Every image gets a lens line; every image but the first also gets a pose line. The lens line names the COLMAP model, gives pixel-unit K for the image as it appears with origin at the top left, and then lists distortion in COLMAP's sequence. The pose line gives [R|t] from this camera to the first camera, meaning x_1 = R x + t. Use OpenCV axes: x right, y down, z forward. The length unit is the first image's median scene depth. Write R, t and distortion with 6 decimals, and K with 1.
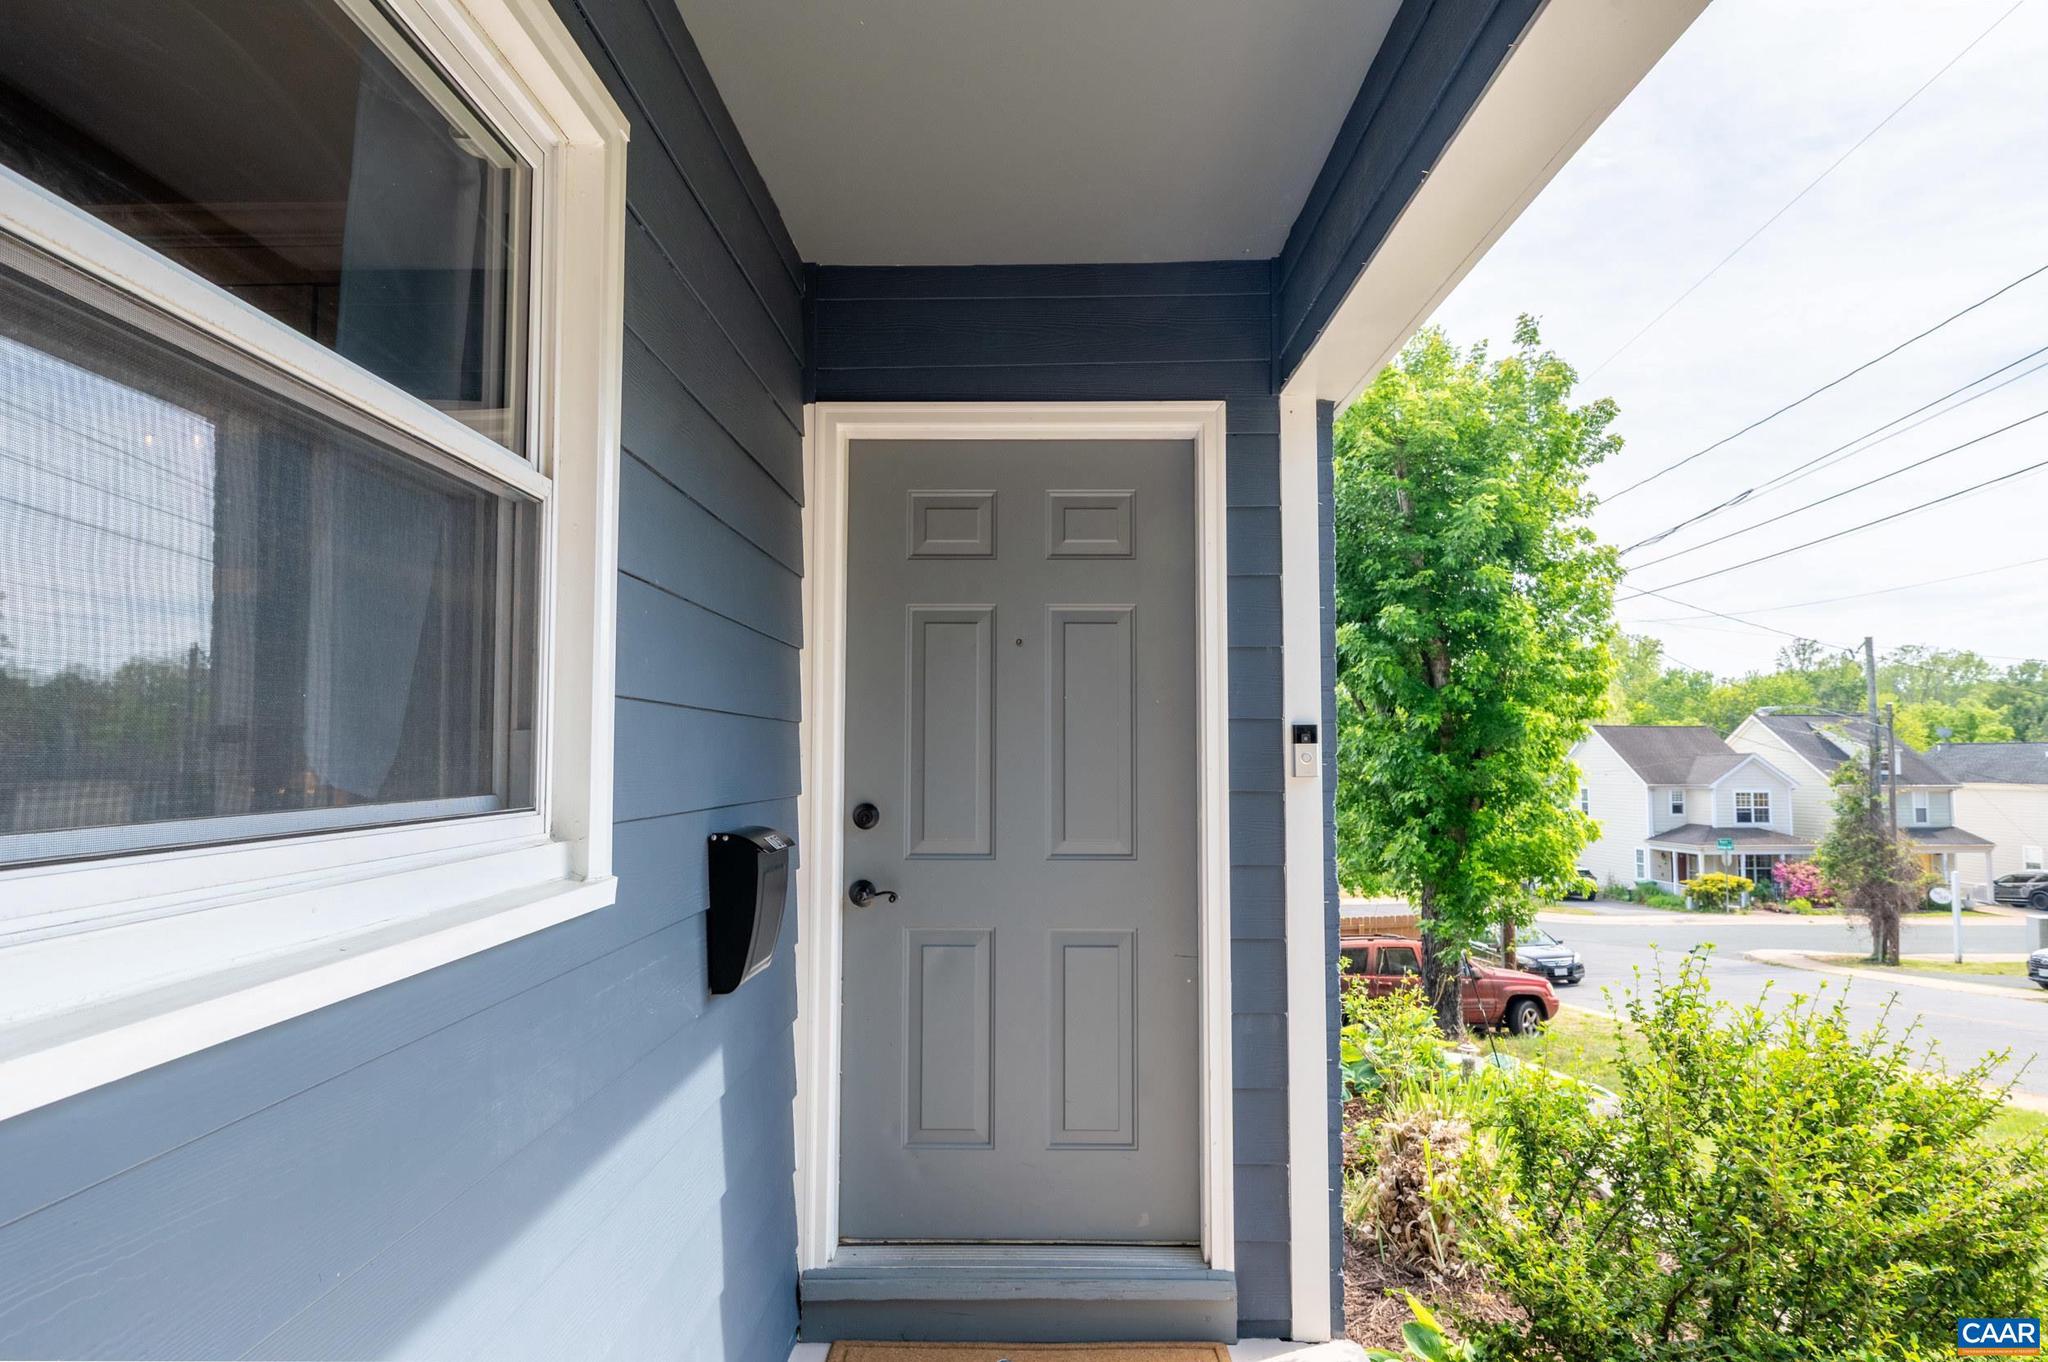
lens RADIAL K [[1140.7, 0, 1038.3], [0, 1140.7, 688.6], [0, 0, 1]] dist [0.000885, -0.000836]
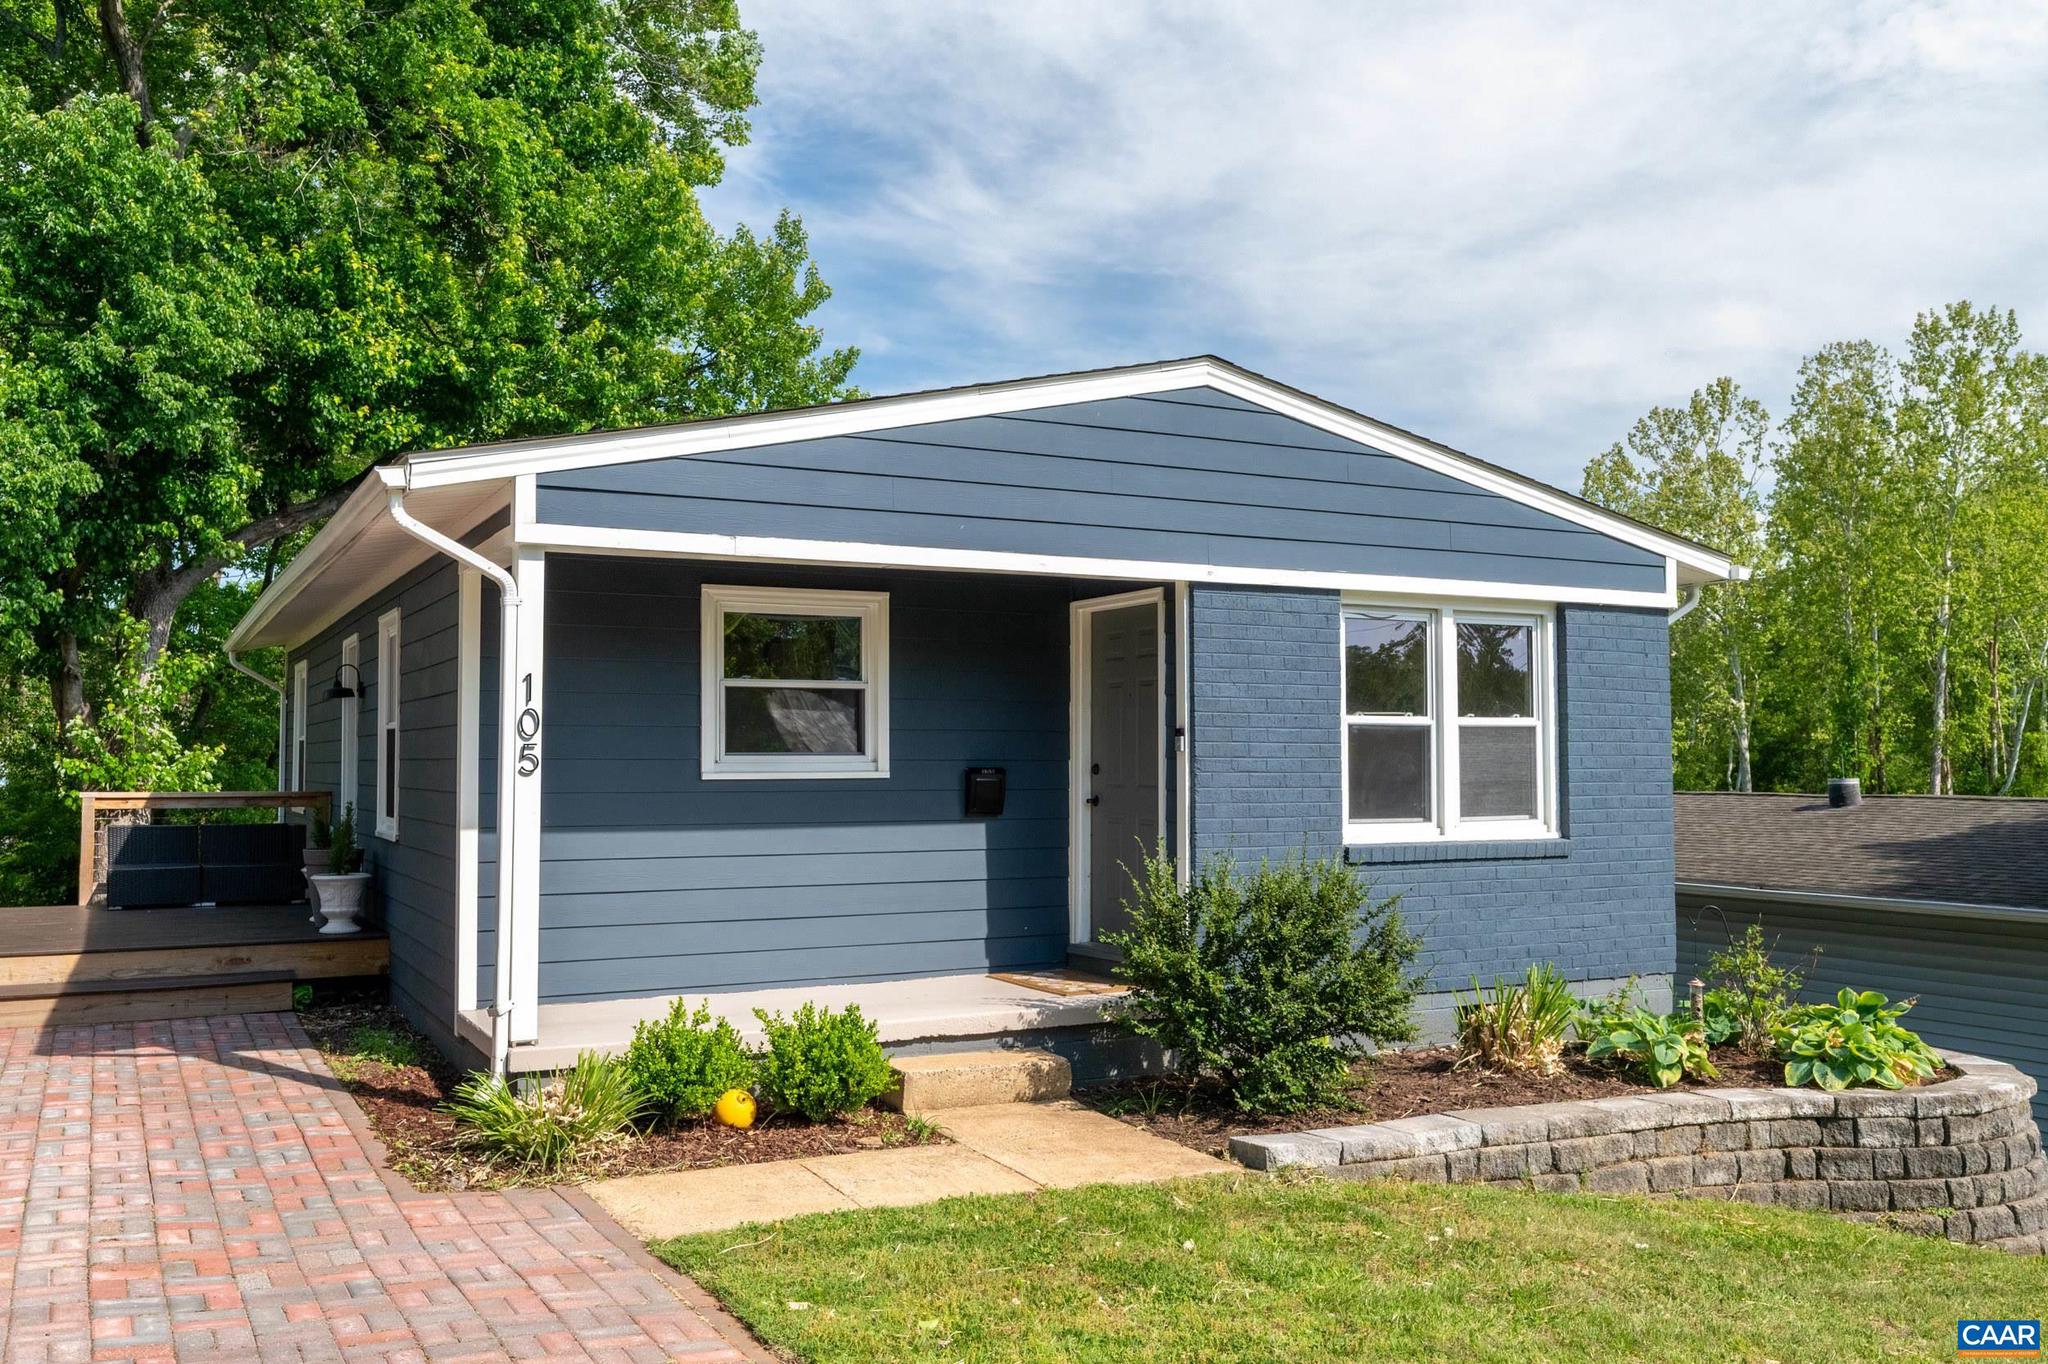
lens RADIAL K [[1685.4, 0, 1015.2], [0, 1685.4, 693.2], [0, 0, 1]] dist [0.003105, -0.007889]
pose [[0.479996, -0.038678, -0.876418, 2.953347], [0.051208, 0.998559, -0.016022, -0.000556], [0.875775, -0.037189, 0.481285, -0.881139]]
